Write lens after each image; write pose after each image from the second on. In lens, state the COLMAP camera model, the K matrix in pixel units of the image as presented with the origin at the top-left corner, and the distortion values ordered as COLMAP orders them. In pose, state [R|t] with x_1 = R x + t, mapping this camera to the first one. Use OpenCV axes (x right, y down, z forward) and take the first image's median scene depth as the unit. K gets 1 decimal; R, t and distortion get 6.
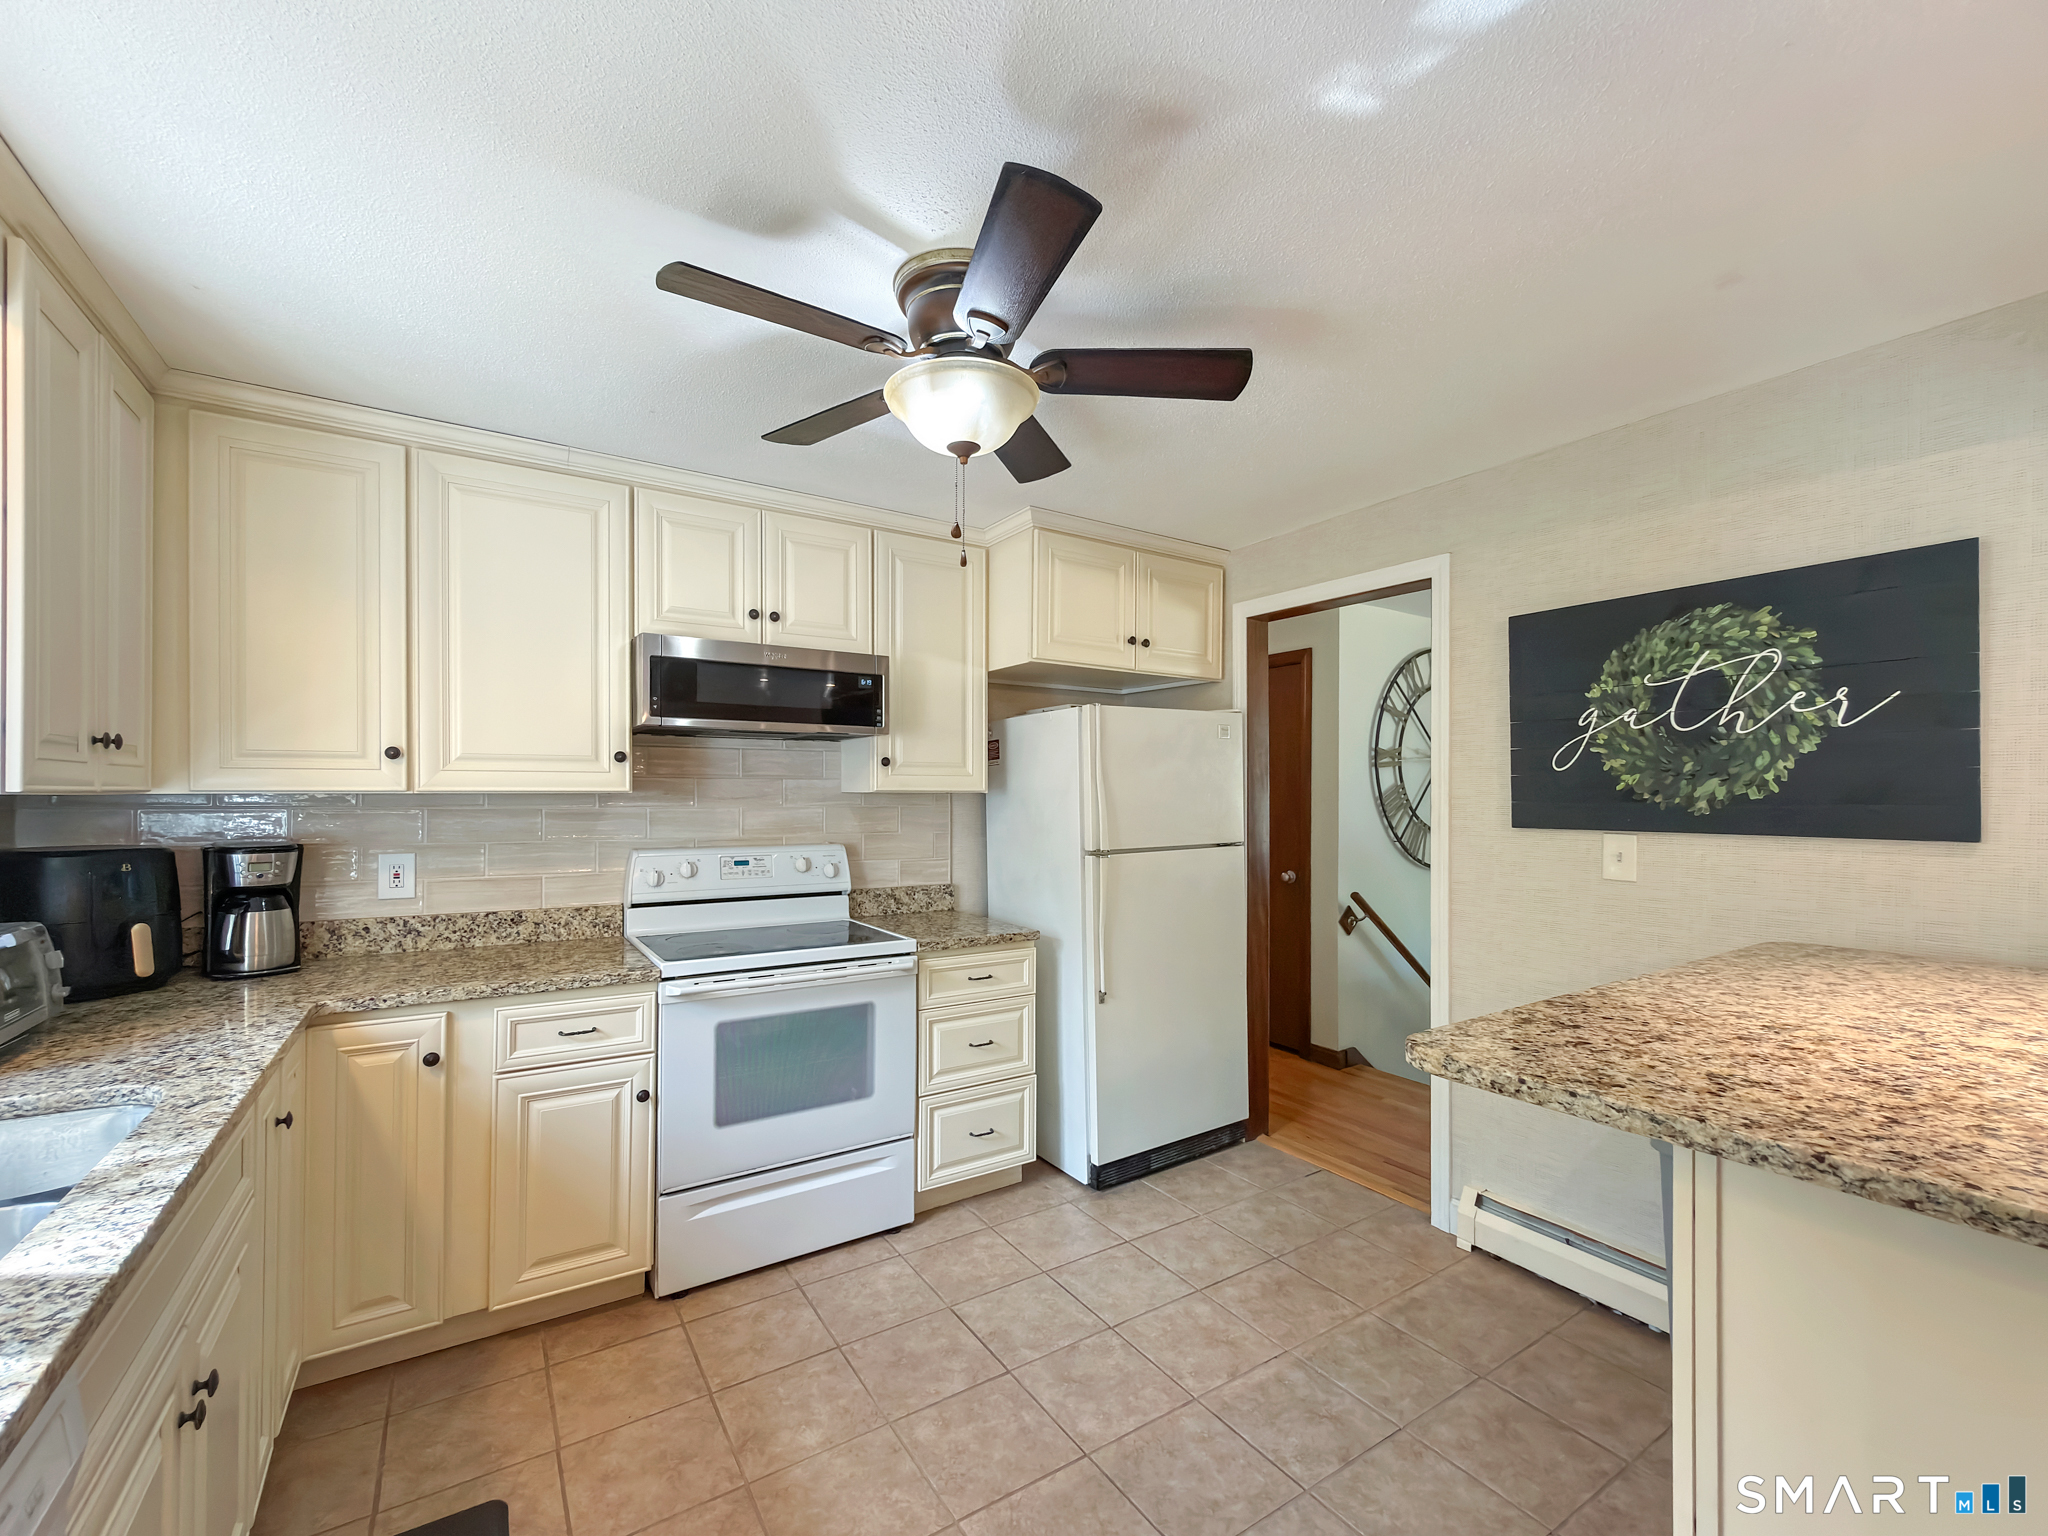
lens RADIAL K [[838.1, 0, 1013.7], [0, 838.1, 782.9], [0, 0, 1]] dist [-0.016210, -0.000208]
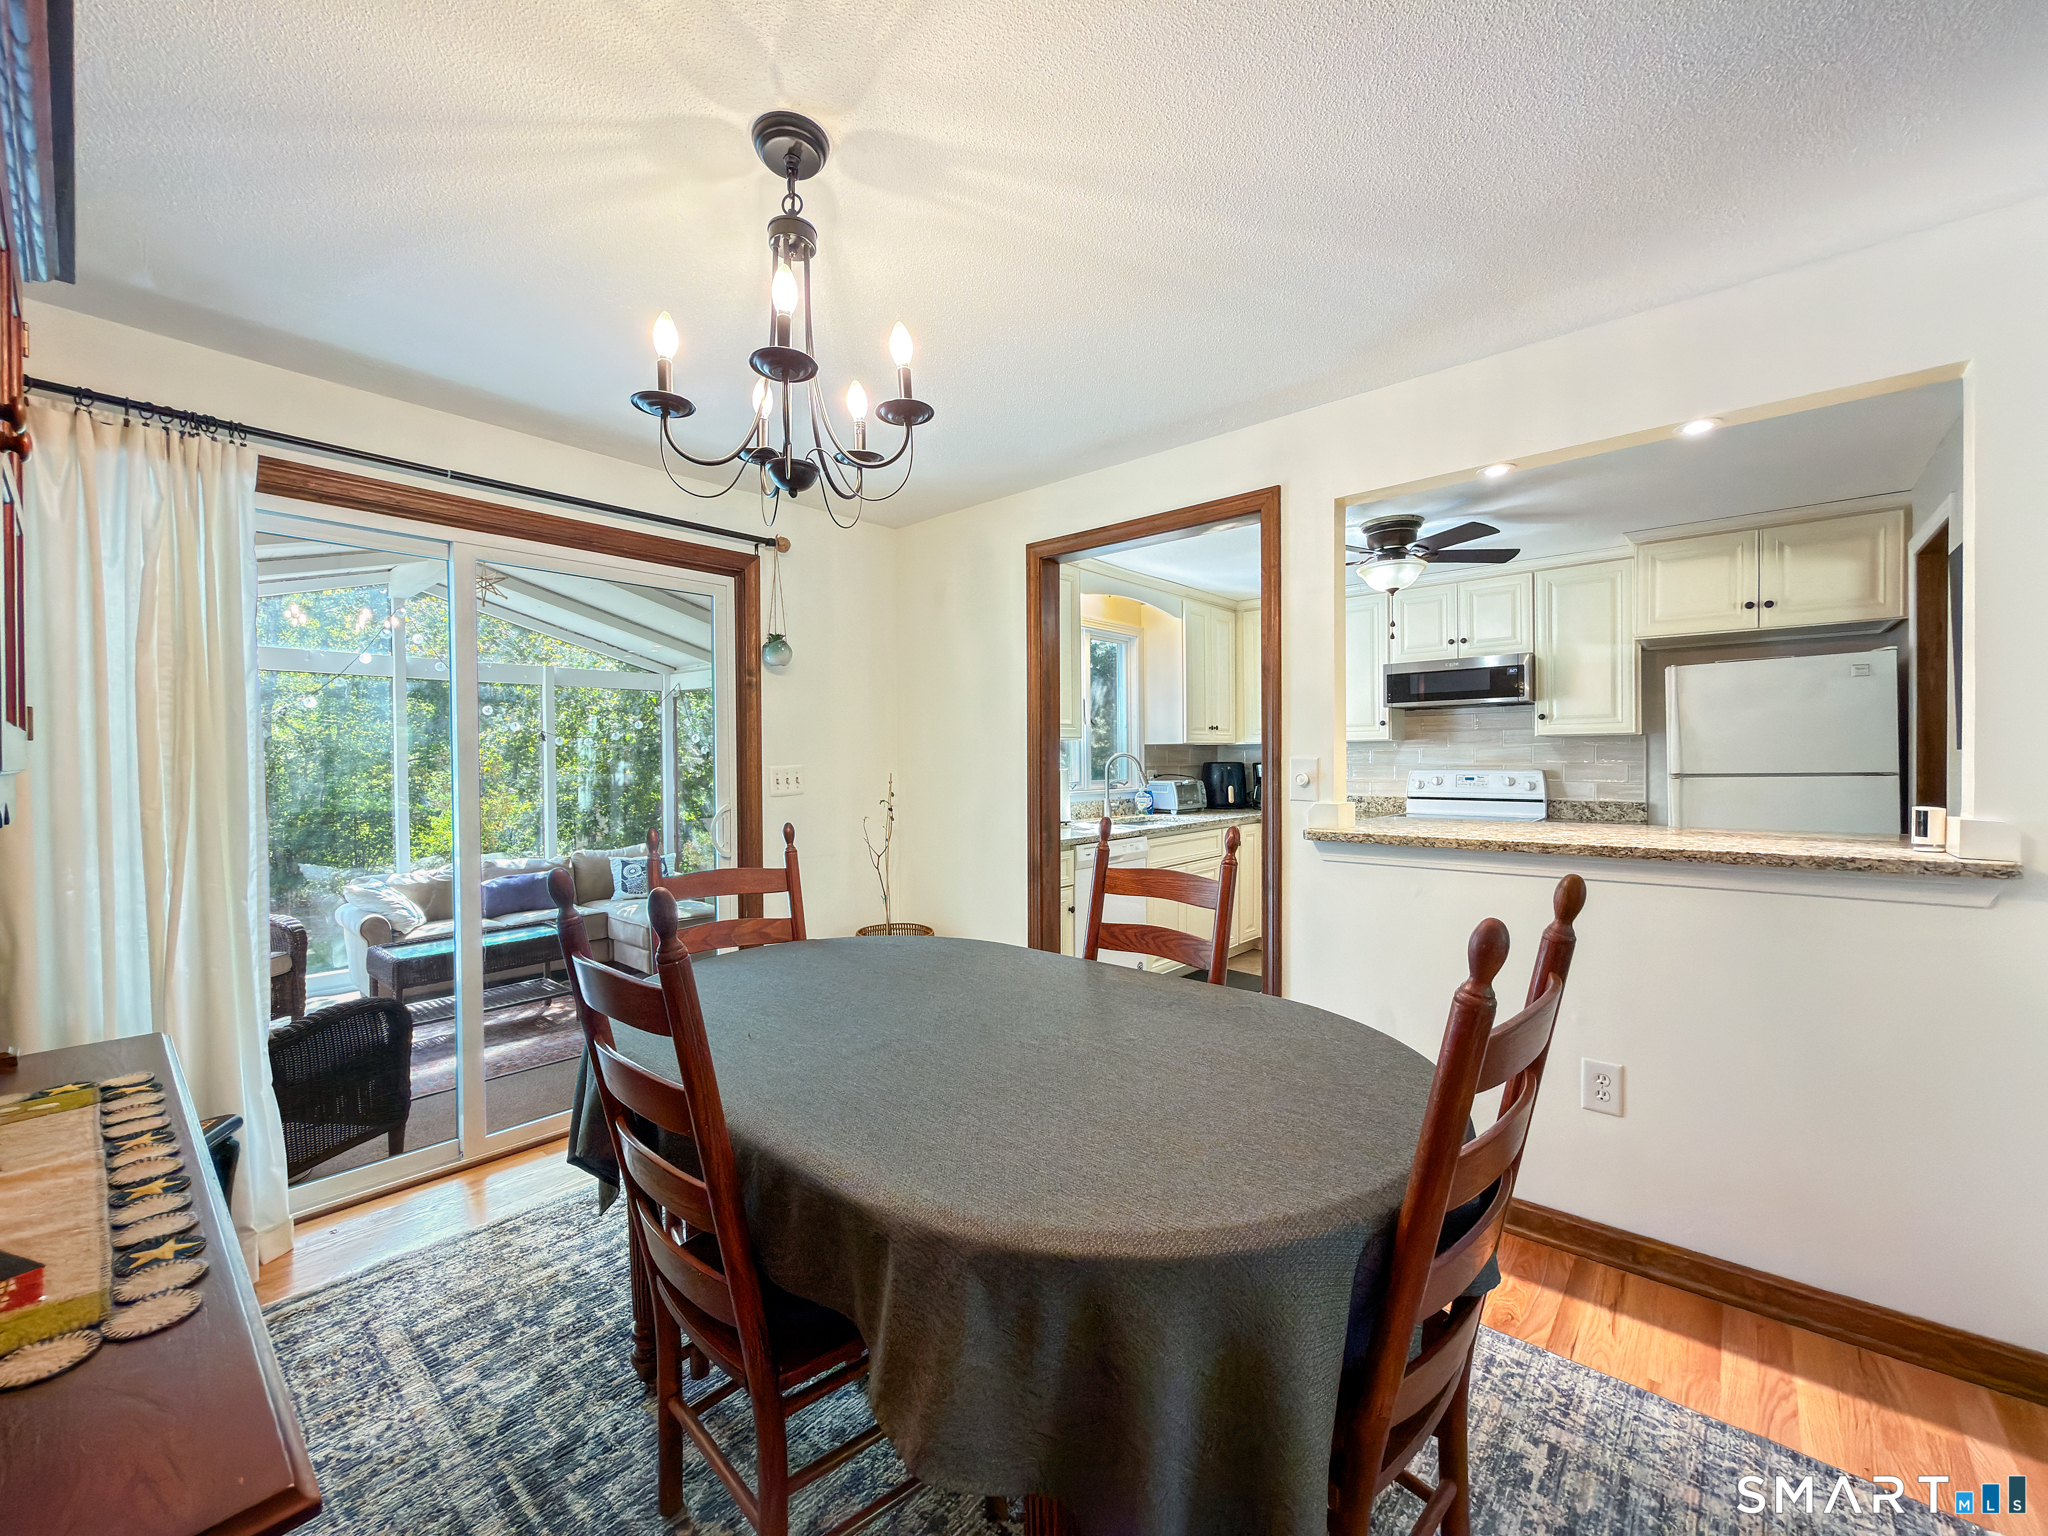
lens RADIAL K [[838.1, 0, 1020.4], [0, 838.1, 770.8], [0, 0, 1]] dist [-0.016210, -0.000208]
pose [[0.275549, 0.004107, -0.961278, 1.070962], [0.021830, 0.999706, 0.010529, 0.038260], [0.961039, -0.023886, 0.275378, -0.386279]]
